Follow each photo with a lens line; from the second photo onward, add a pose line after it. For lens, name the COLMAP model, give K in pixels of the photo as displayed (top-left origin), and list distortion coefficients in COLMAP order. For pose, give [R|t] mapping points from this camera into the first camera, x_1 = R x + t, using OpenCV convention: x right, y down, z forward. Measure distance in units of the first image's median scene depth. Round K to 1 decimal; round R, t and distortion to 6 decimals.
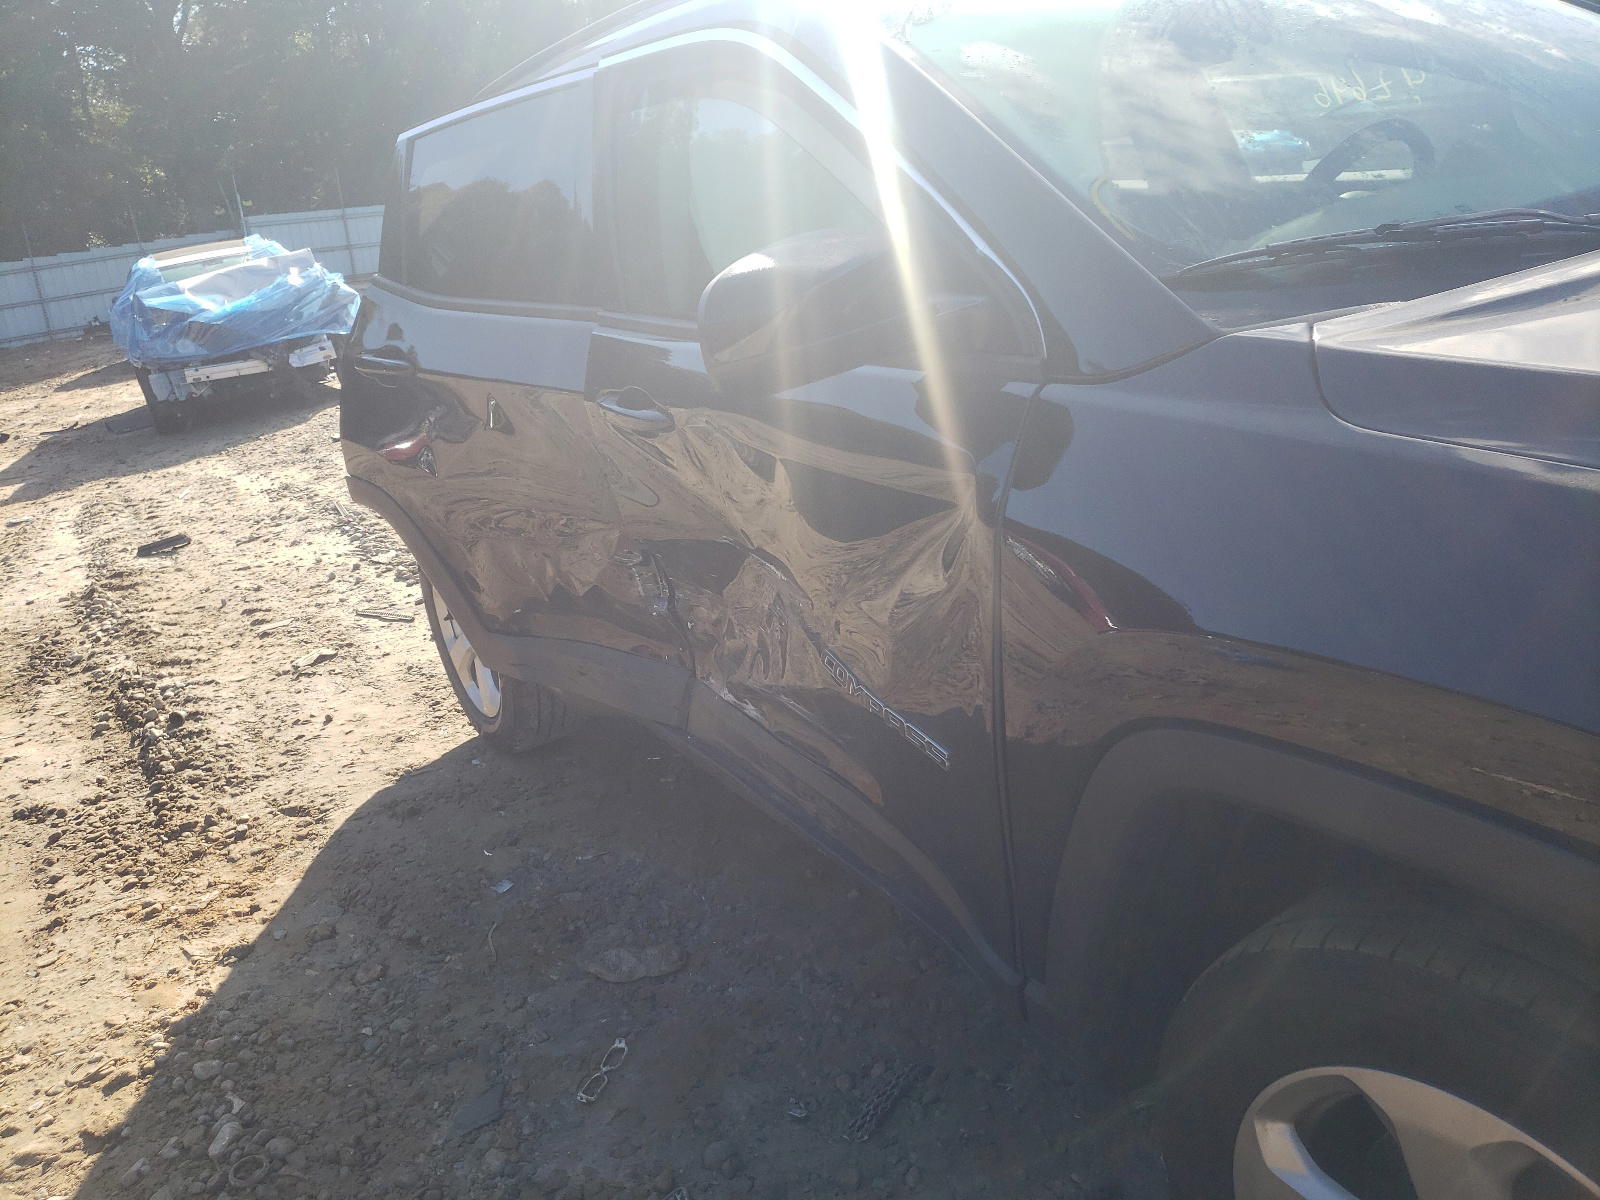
lens RADIAL K [[1193.5, 0, 800.0], [0, 1193.5, 600.0], [0, 0, 1]] dist [-0.003611, 0.043163]
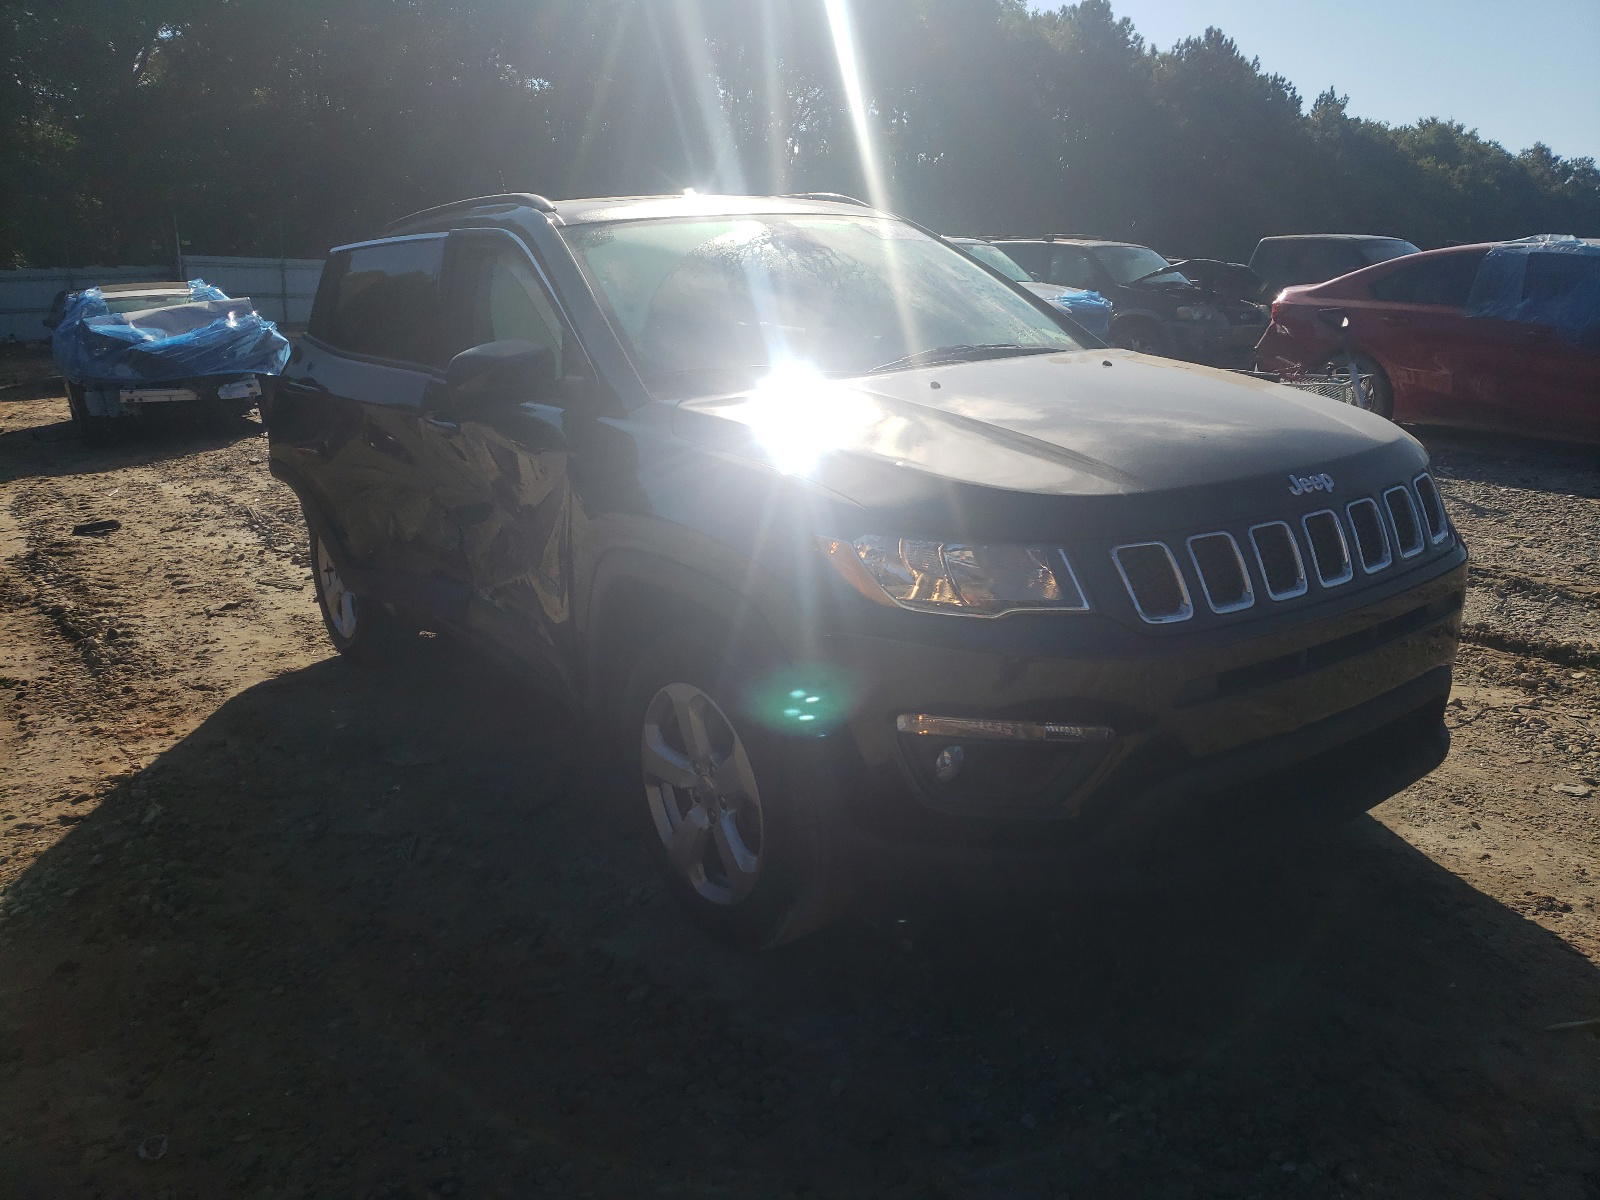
lens RADIAL K [[1193.5, 0, 800.0], [0, 1193.5, 600.0], [0, 0, 1]] dist [-0.003611, 0.043163]
pose [[0.992533, 0.097453, 0.073363, 0.105173], [-0.091207, 0.992271, -0.084145, 0.075594], [-0.080996, 0.076826, 0.993749, -0.295782]]
